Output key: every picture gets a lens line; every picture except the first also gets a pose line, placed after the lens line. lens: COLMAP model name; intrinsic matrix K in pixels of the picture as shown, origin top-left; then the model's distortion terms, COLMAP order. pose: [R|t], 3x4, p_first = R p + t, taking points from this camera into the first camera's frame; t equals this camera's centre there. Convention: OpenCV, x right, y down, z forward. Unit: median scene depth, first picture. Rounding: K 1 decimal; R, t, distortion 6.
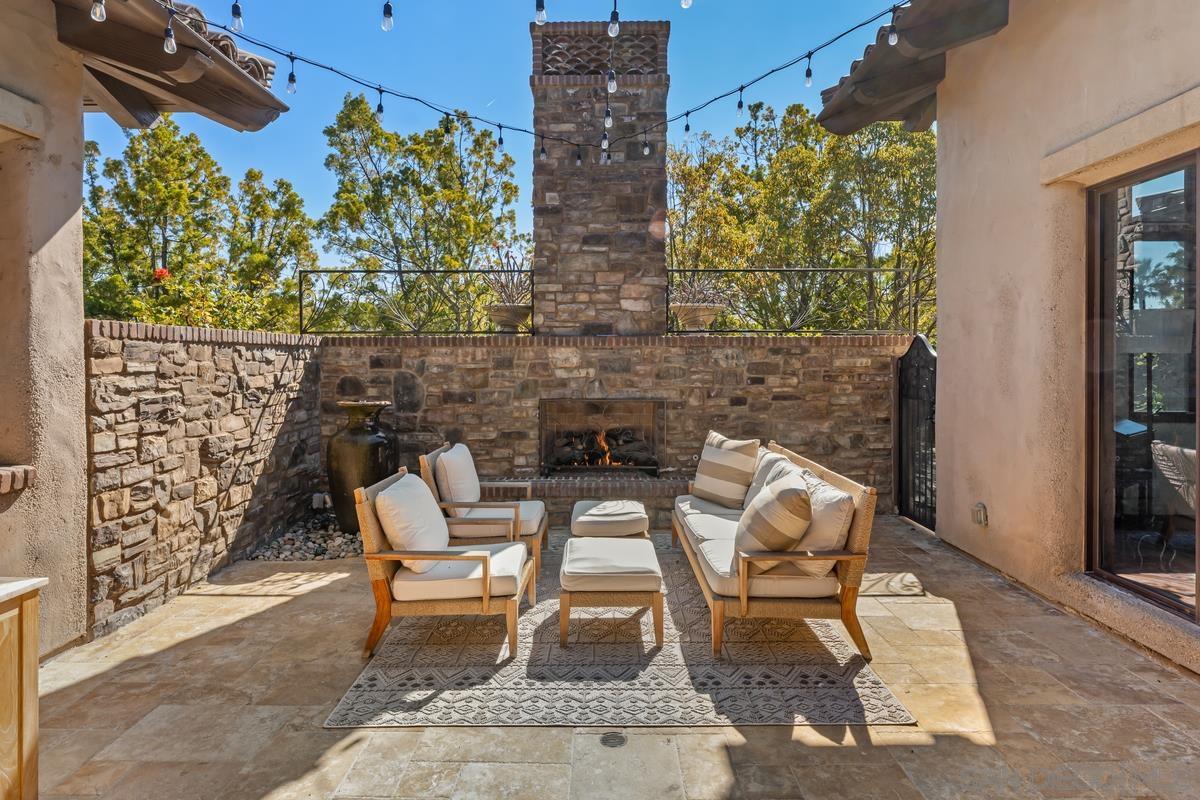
lens RADIAL K [[656.7, 0, 596.3], [0, 656.7, 360.3], [0, 0, 1]] dist [0.002816, 0.000456]
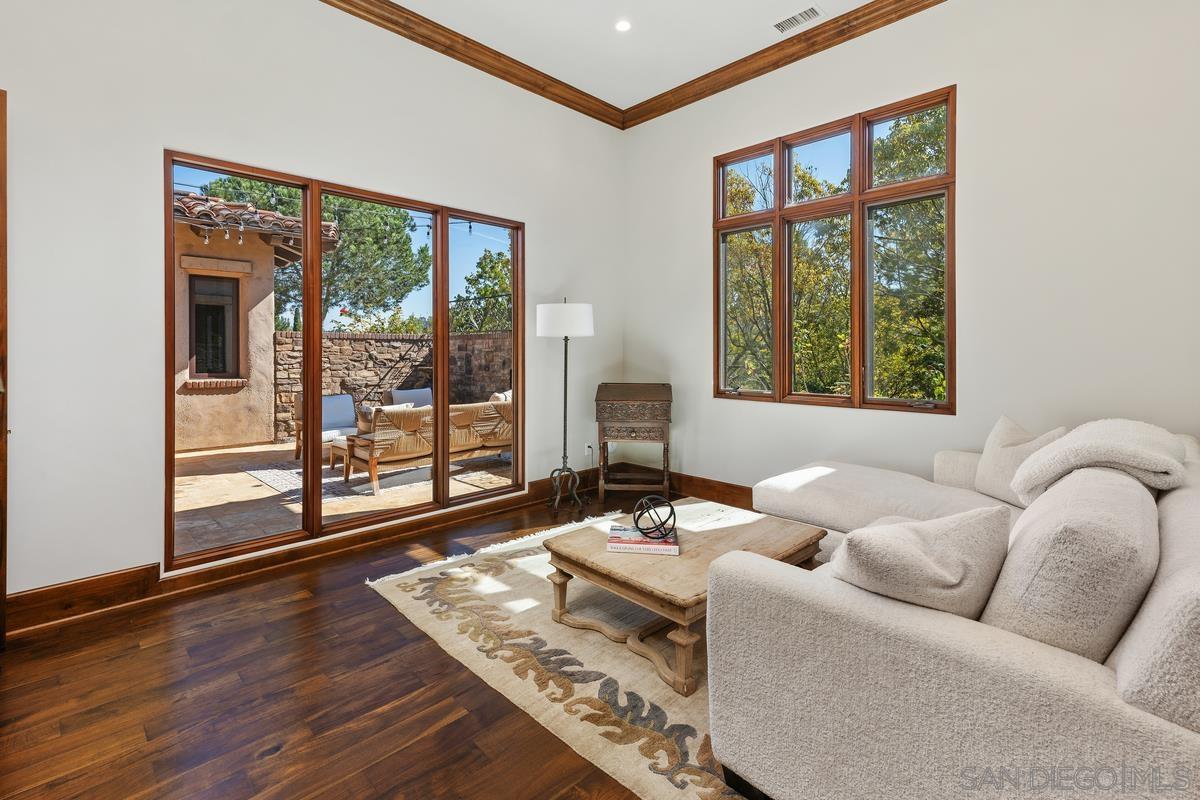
lens RADIAL K [[543.0, 0, 615.7], [0, 543.0, 351.7], [0, 0, 1]] dist [0.000469, 0.000016]
pose [[0.725649, 0.000896, -0.688065, 1.796649], [-0.002415, 0.999996, -0.001244, 0.023865], [0.688061, 0.002564, 0.725648, 0.284655]]
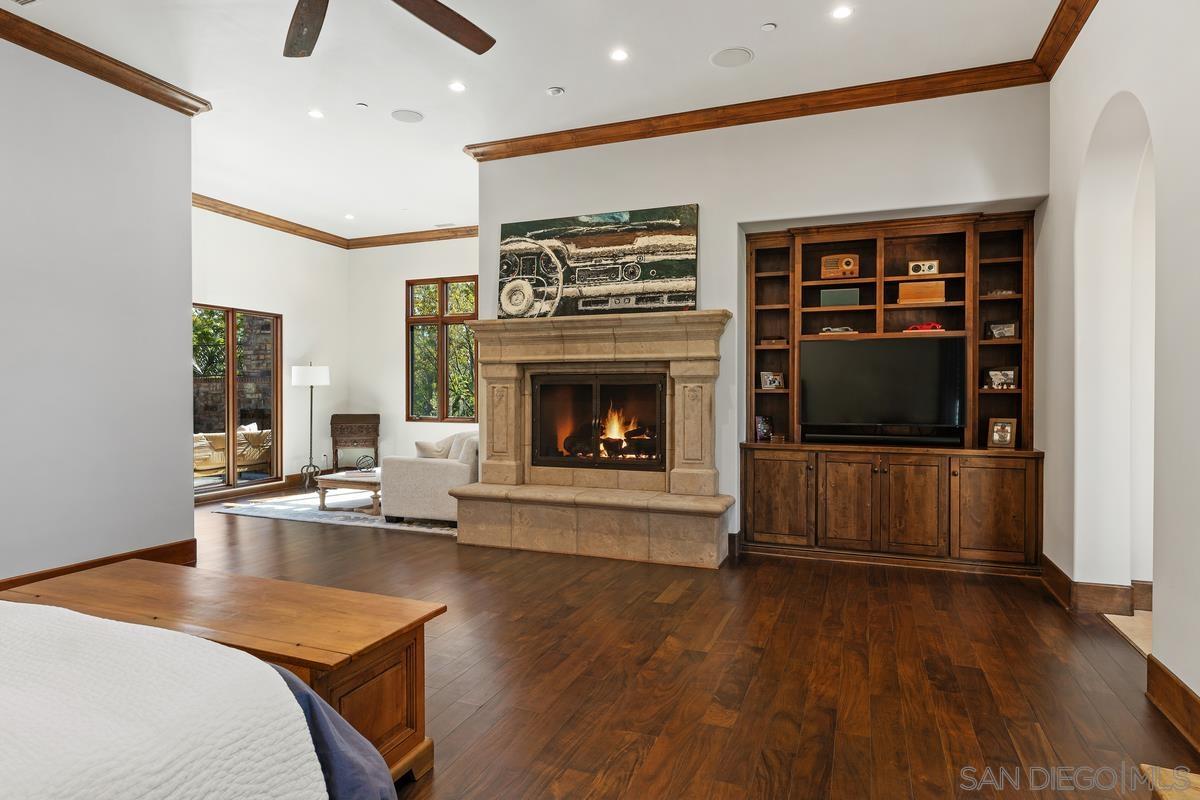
lens RADIAL K [[656.7, 0, 607.2], [0, 656.7, 392.3], [0, 0, 1]] dist [0.002816, 0.000456]
pose [[0.938215, 0.001096, -0.346052, 2.730189], [-0.001468, 0.999999, -0.000811, 0.014236], [0.346051, 0.001269, 0.938215, -0.793109]]
